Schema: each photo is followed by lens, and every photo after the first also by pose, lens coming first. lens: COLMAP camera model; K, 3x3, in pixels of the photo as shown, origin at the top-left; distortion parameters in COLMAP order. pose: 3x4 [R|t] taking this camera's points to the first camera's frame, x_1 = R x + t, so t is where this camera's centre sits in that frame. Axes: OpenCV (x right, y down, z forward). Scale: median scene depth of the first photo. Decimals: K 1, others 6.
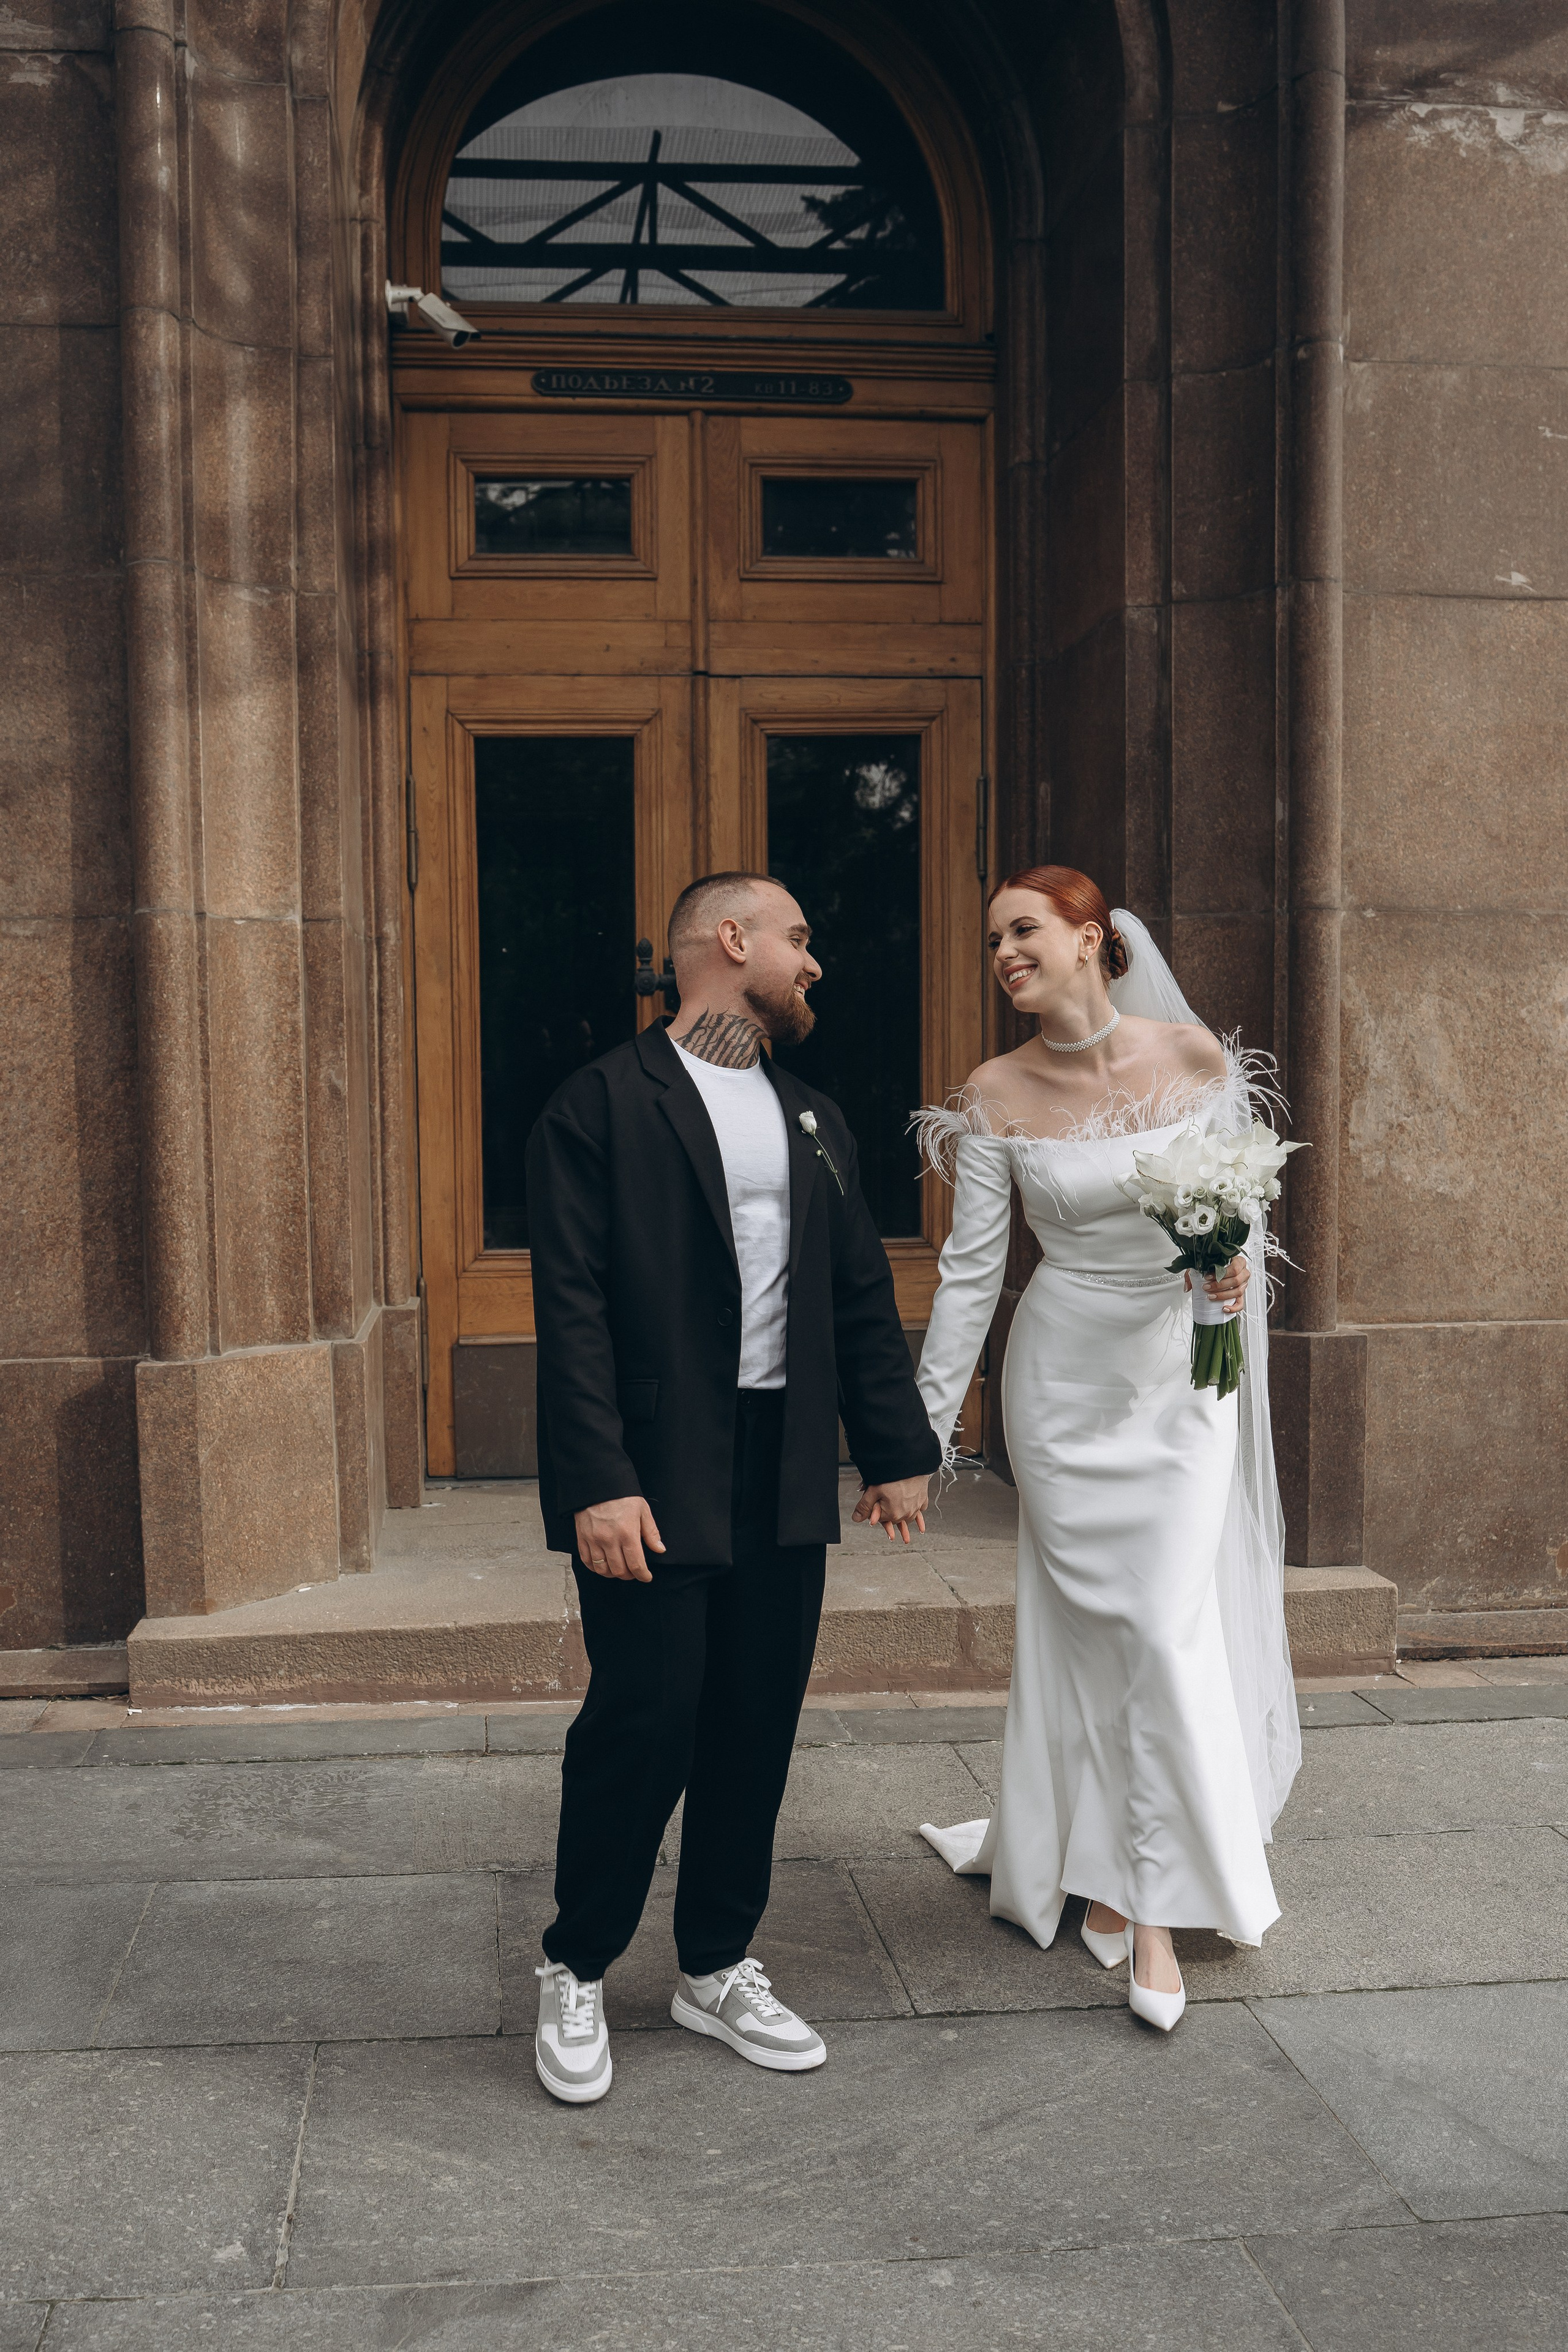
lens RADIAL K [[2233.2, 0, 706.8], [0, 2233.2, 1312.5], [0, 0, 1]] dist [-0.108835, 0.121162]
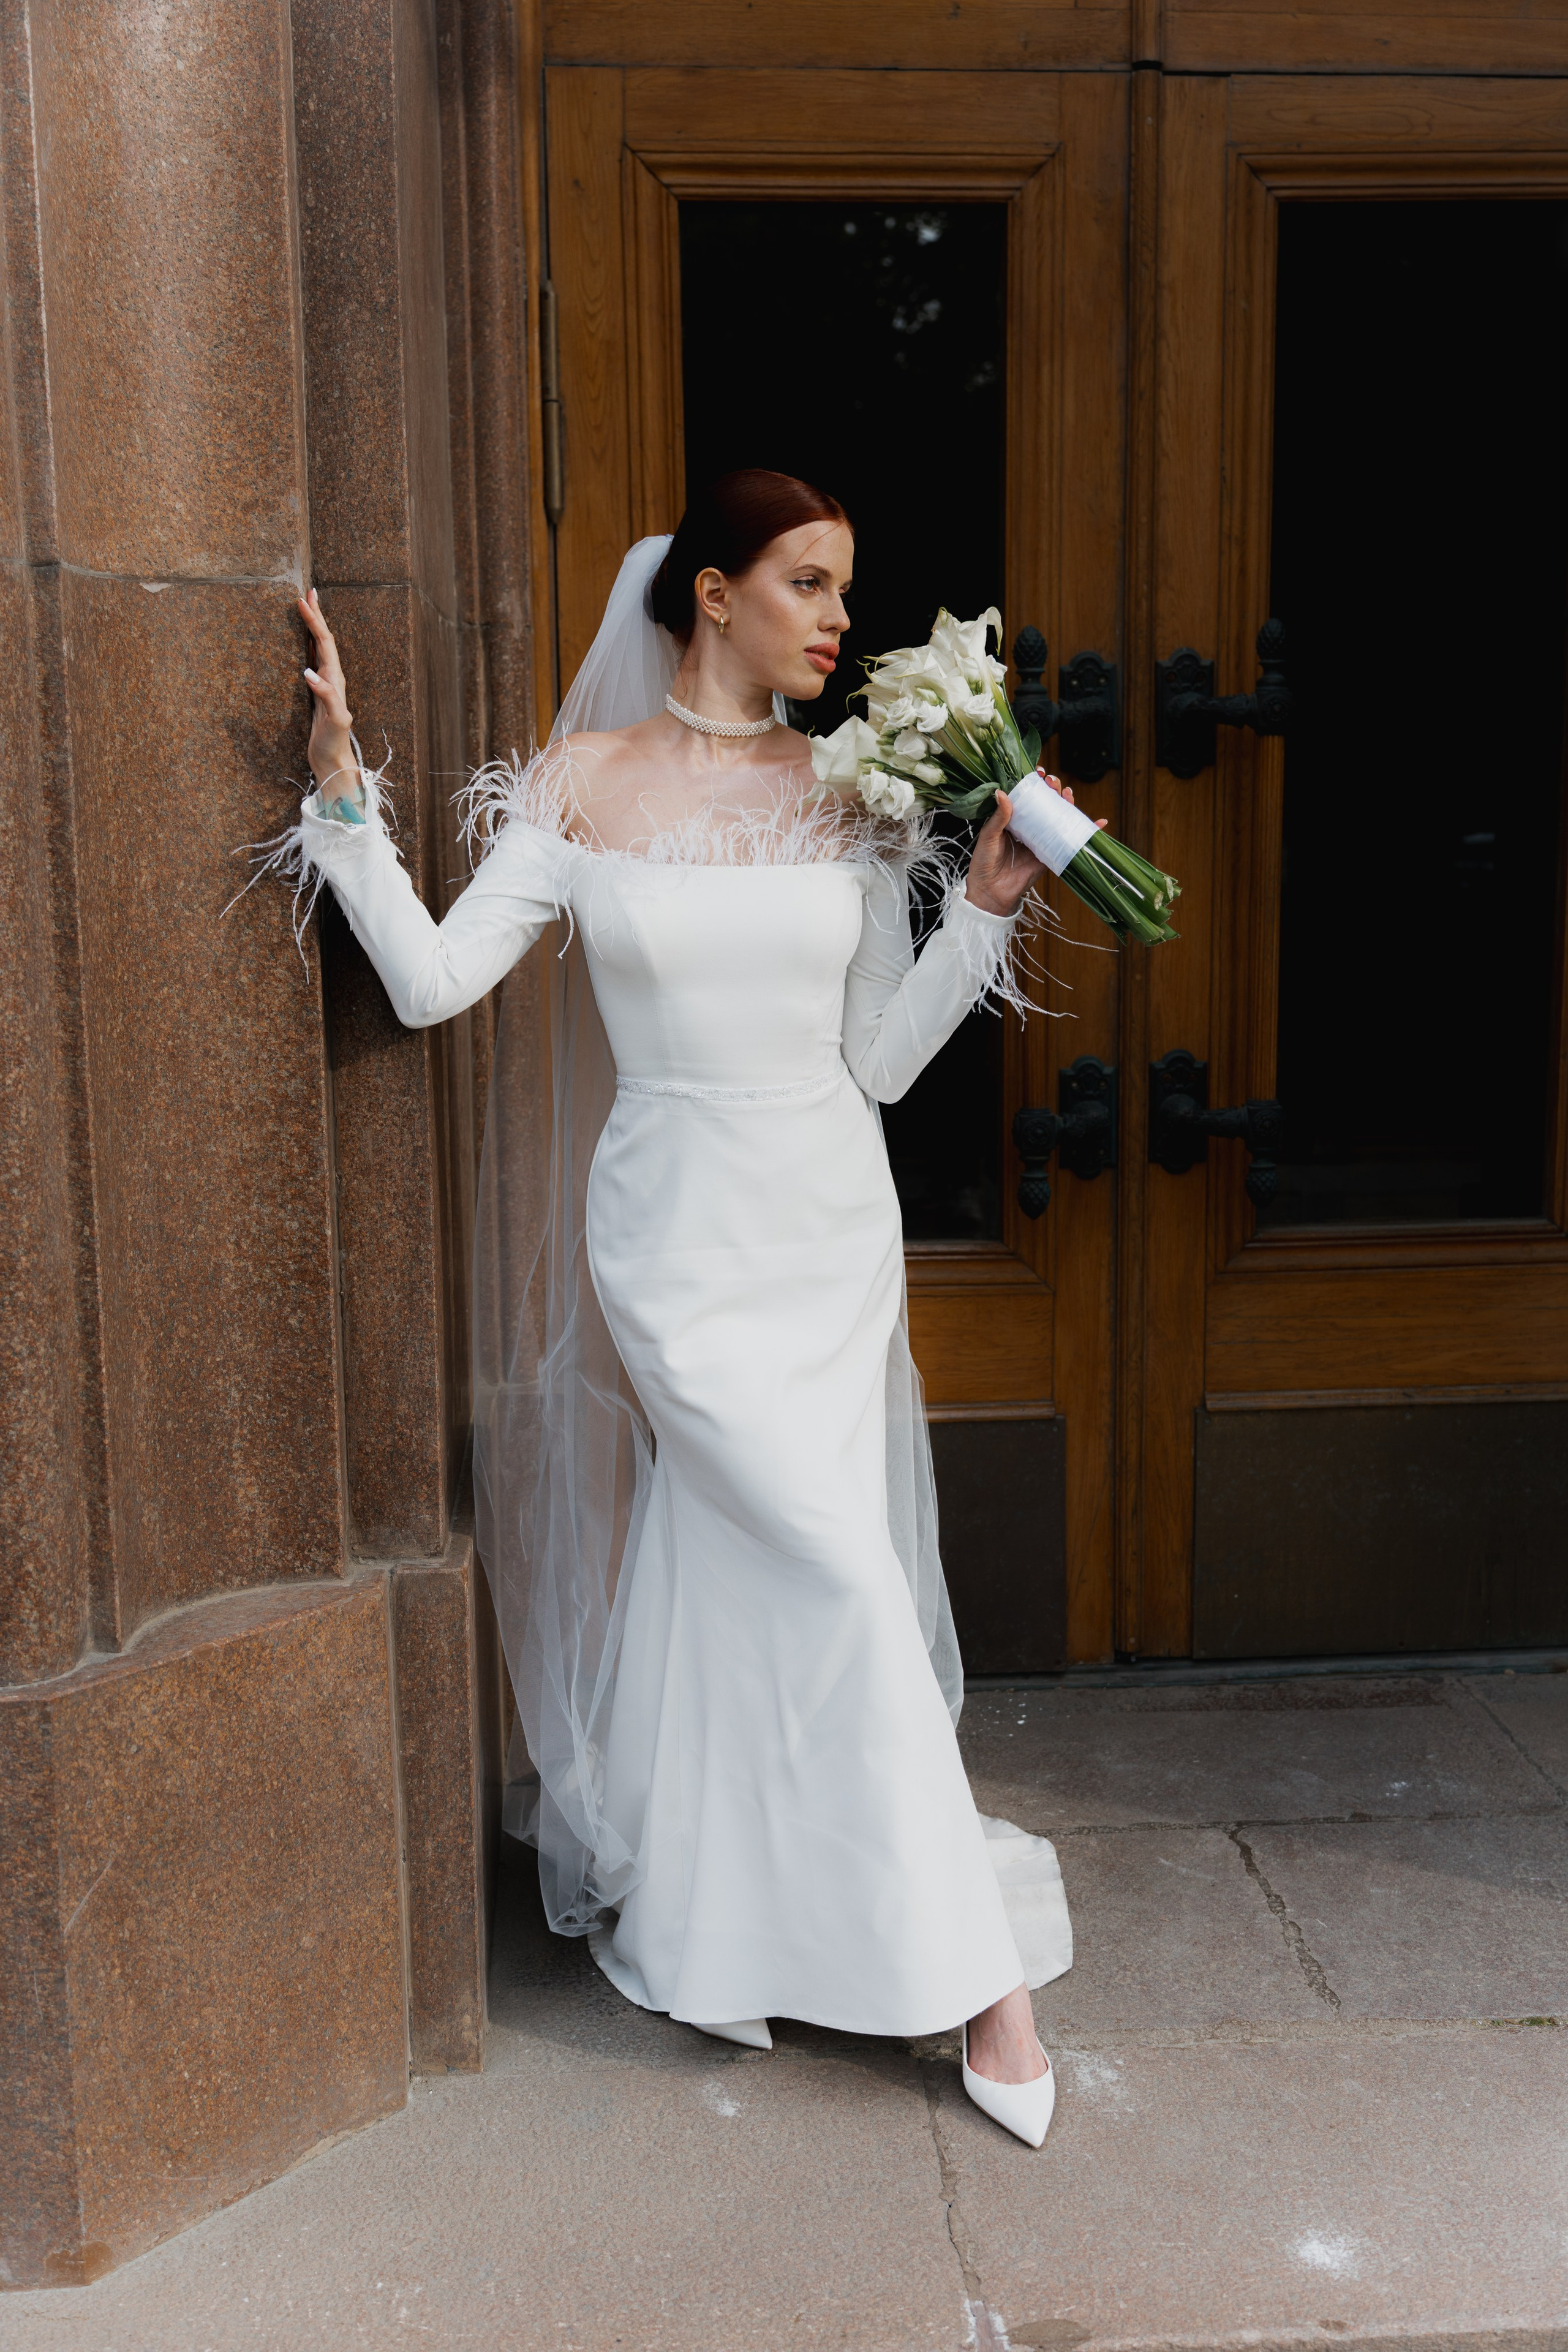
lens RADIAL K [[2542.8, 0, 784.0], [0, 2542.8, 1176.0], [0, 0, 1]] dist [0.015791, -0.033458]
pose [[0.999809, 0.004711, -0.018979, -0.082152], [-0.003733, 0.998681, 0.051204, -0.088370], [0.019195, -0.051124, 0.998508, 0.505972]]
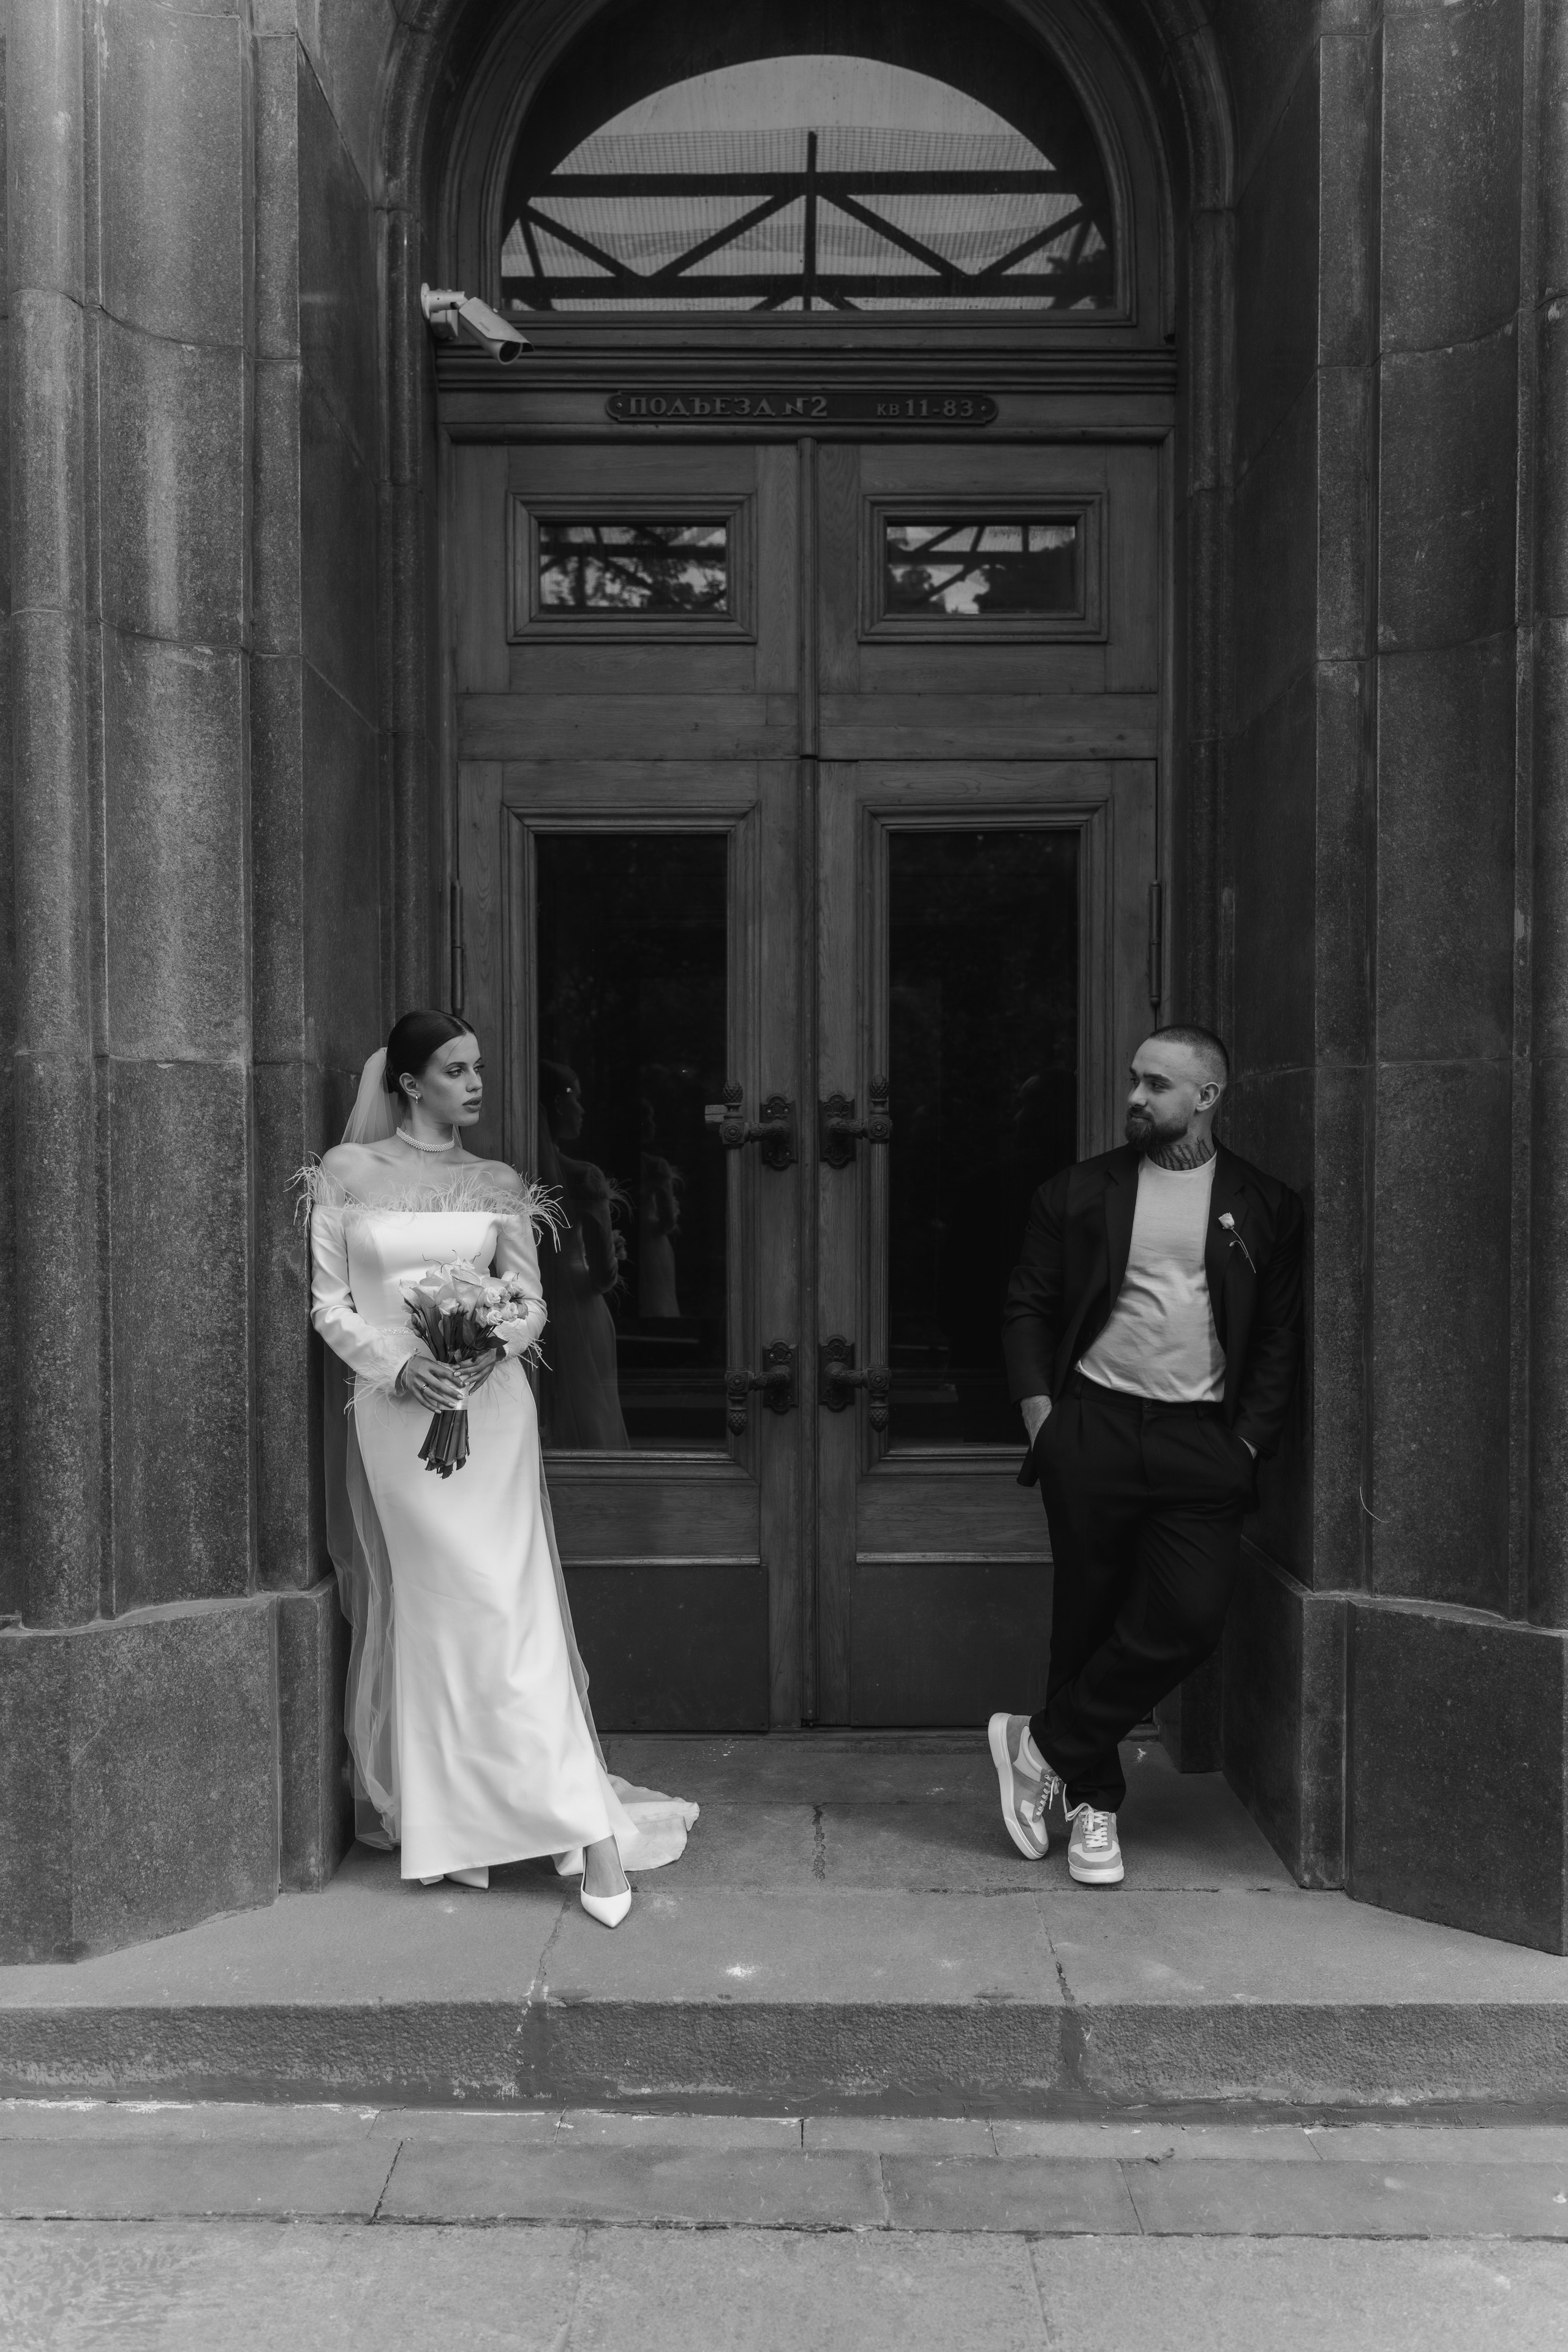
lens RADIAL K [[2197.5, 0, 774.6], [0, 2197.5, 1228.5], [0, 0, 1]] dist [0.012201, 0.000574]
pose [[0.994482, 0.015463, -0.103763, 0.084423], [-0.023260, 0.996960, -0.074357, -0.061730], [0.102298, 0.076360, 0.991819, 0.235062]]
